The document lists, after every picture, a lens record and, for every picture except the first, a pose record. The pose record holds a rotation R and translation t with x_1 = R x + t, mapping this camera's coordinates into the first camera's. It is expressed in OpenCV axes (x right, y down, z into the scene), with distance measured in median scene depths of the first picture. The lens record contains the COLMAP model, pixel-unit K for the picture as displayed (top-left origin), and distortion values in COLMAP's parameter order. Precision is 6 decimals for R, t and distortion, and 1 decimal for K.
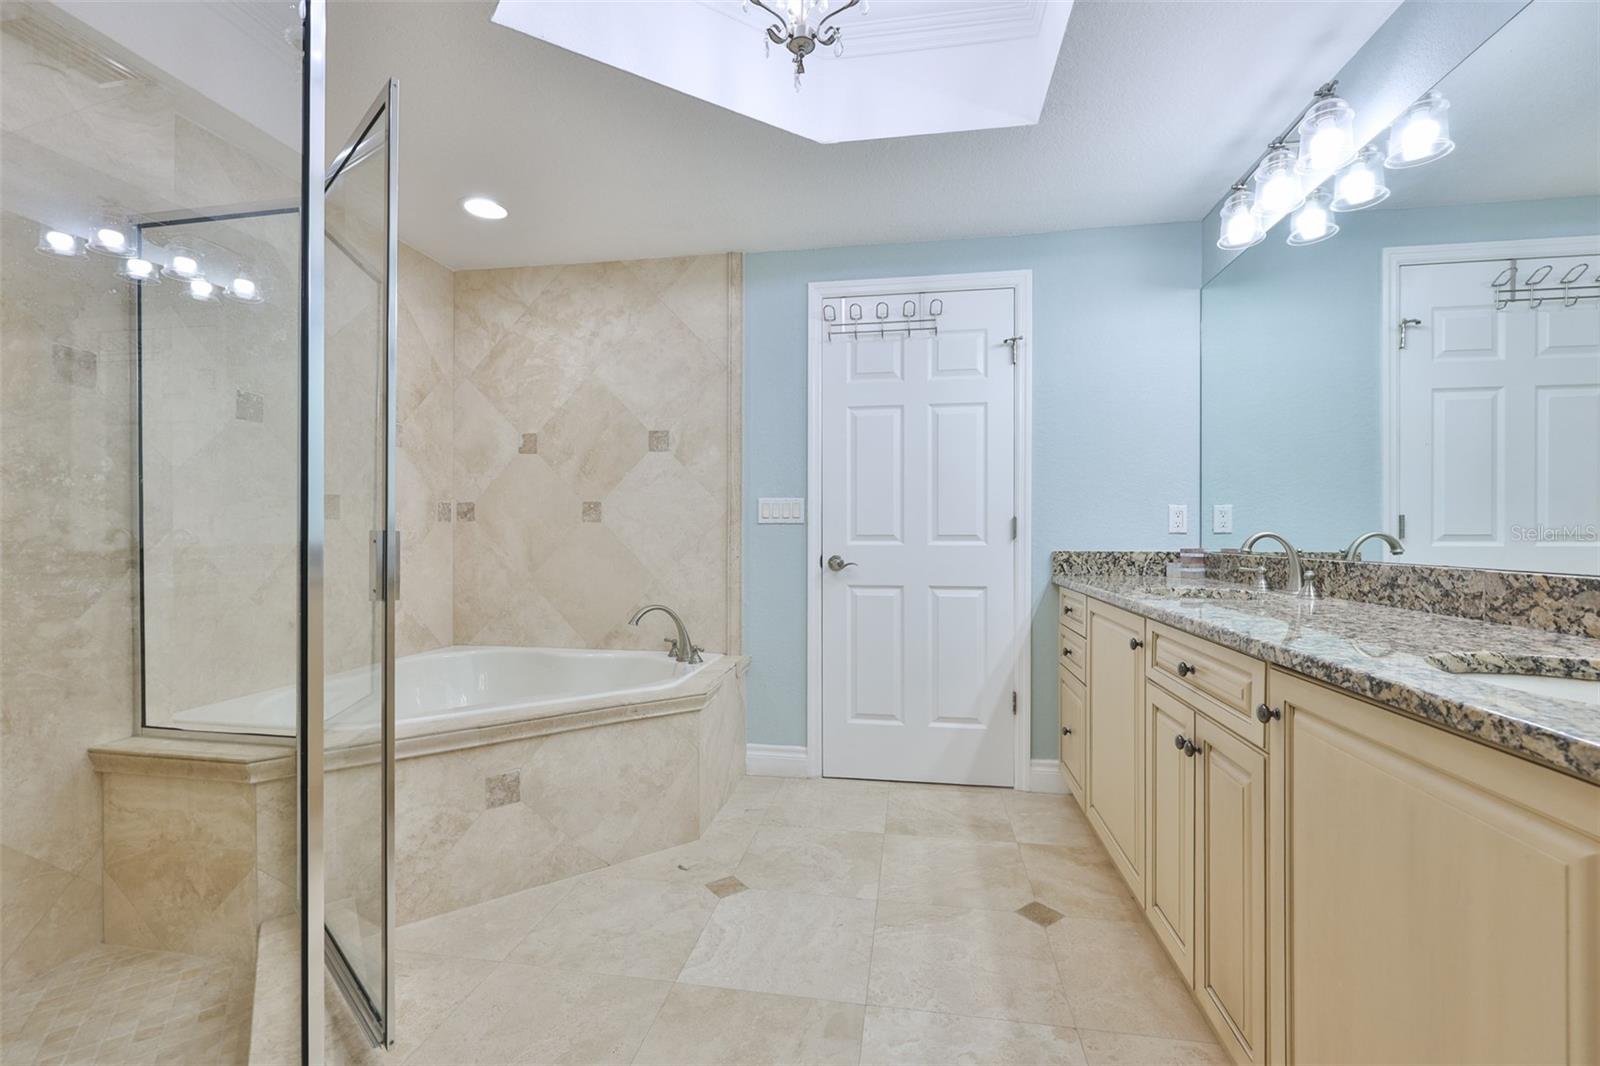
lens RADIAL K [[674.8, 0, 792.1], [0, 674.8, 533.3], [0, 0, 1]] dist [0.000486, -0.000017]
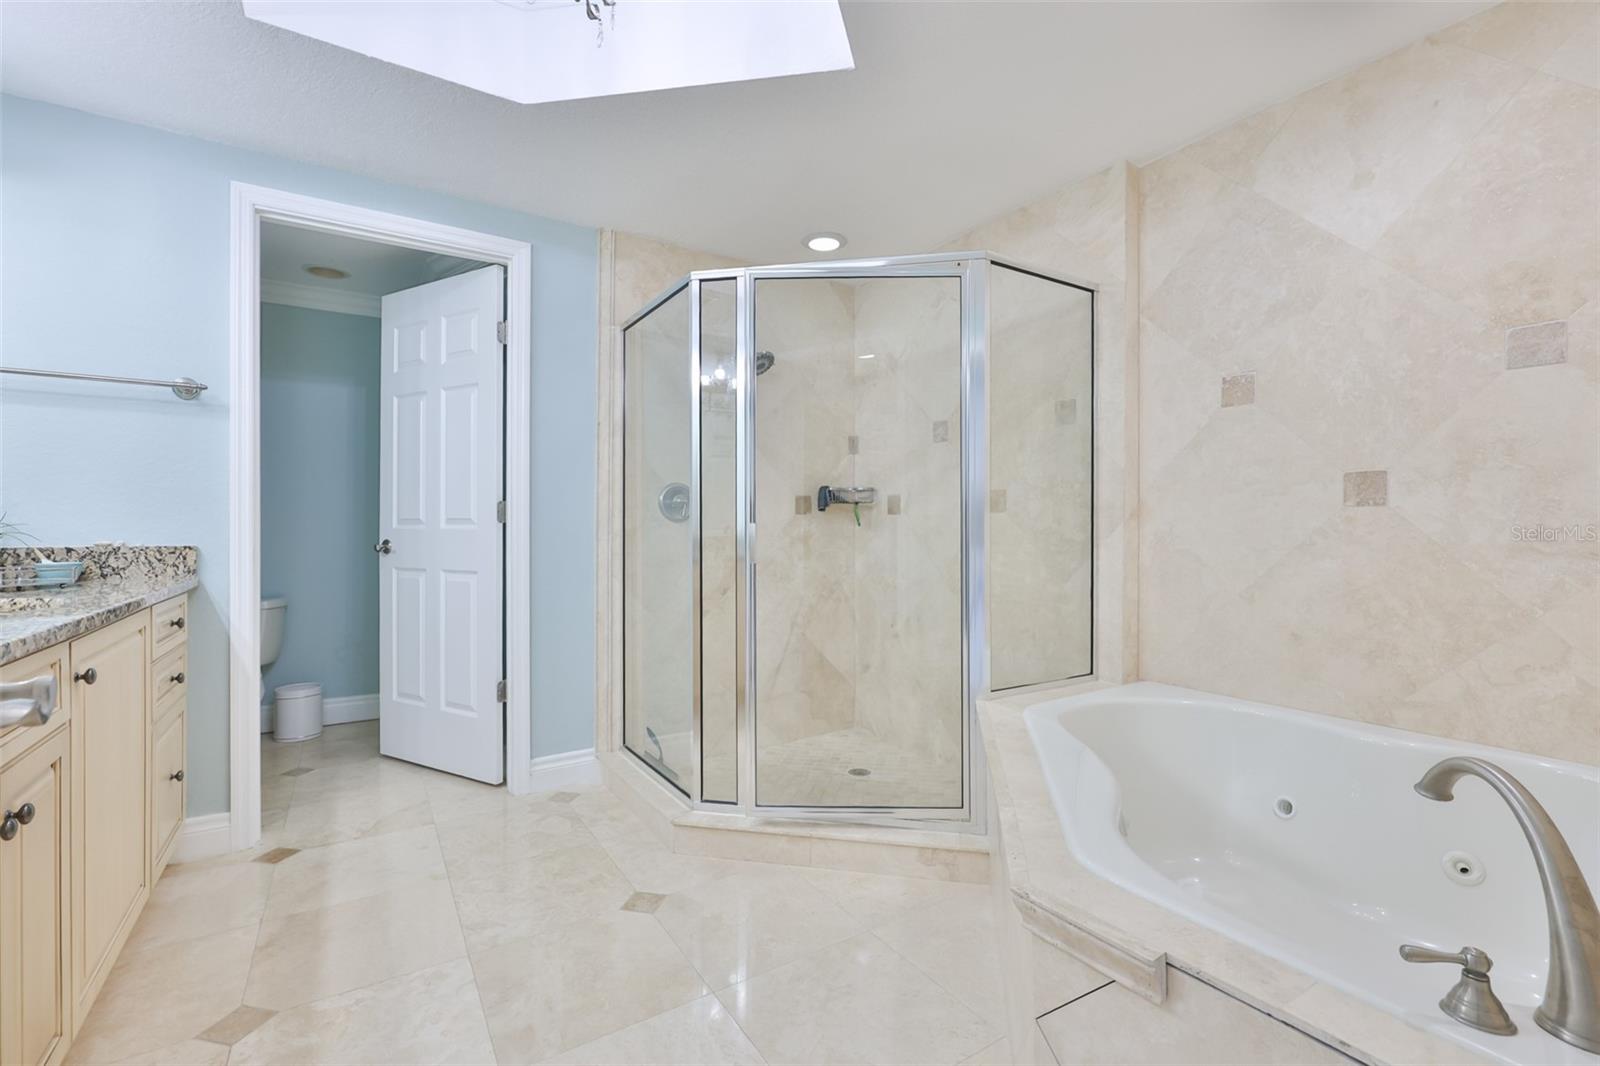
lens RADIAL K [[674.8, 0, 792.1], [0, 674.8, 533.3], [0, 0, 1]] dist [0.000486, -0.000017]
pose [[-0.727509, 0.002950, -0.686092, 0.371412], [-0.003748, 0.999959, 0.008274, 0.006586], [0.686088, 0.008591, -0.727468, 1.639349]]
